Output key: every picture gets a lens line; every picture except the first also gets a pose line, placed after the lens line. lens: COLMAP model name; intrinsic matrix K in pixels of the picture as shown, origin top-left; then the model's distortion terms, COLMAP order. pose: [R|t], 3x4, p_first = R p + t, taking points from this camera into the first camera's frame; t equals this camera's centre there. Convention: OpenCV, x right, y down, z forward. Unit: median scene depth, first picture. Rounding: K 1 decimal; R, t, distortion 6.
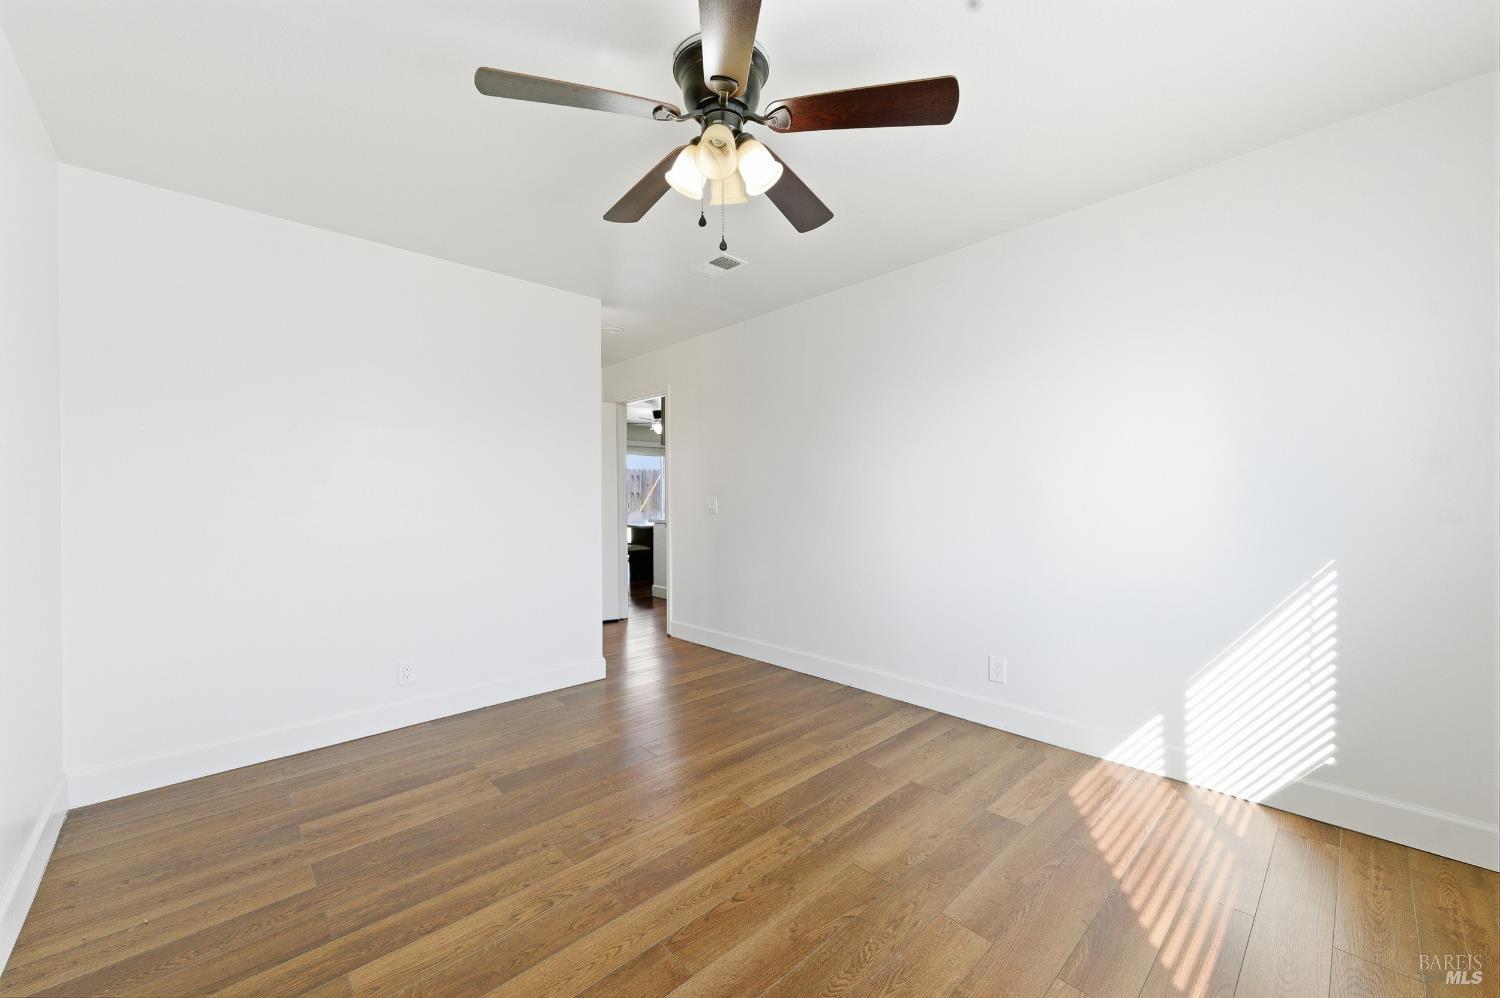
lens RADIAL K [[599.3, 0, 754.0], [0, 599.3, 505.1], [0, 0, 1]] dist [0.000239, -0.000627]
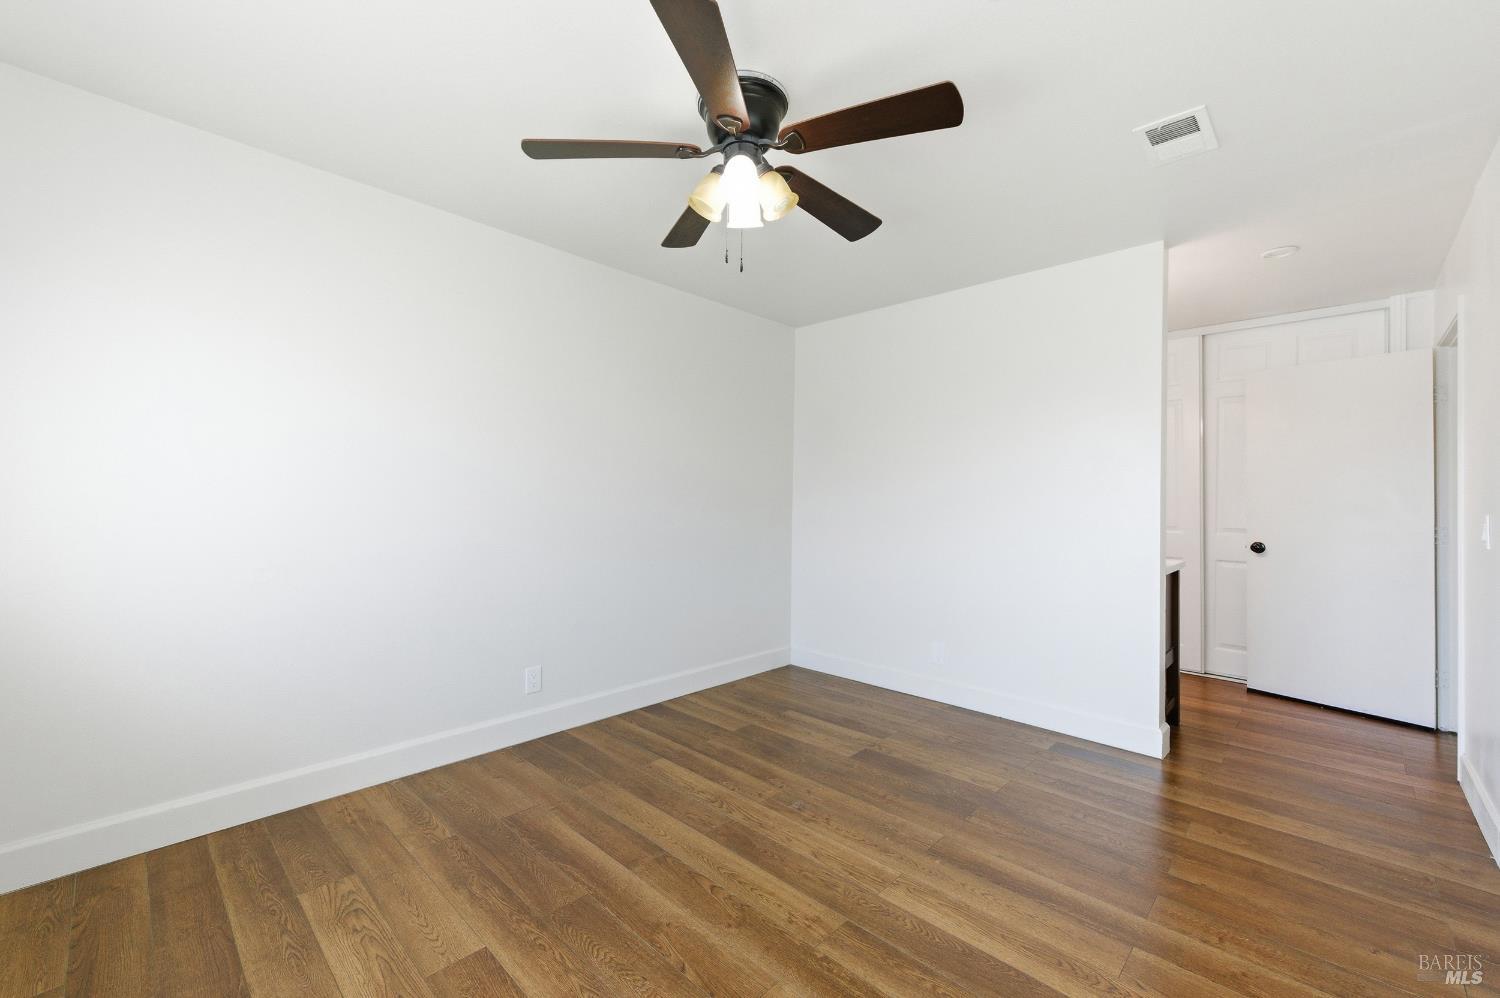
lens RADIAL K [[599.3, 0, 745.8], [0, 599.3, 493.8], [0, 0, 1]] dist [0.000239, -0.000627]
pose [[0.035614, -0.001050, -0.999365, 0.900108], [-0.028819, 0.999582, -0.002078, -0.042903], [0.998950, 0.028874, 0.035569, 0.856530]]
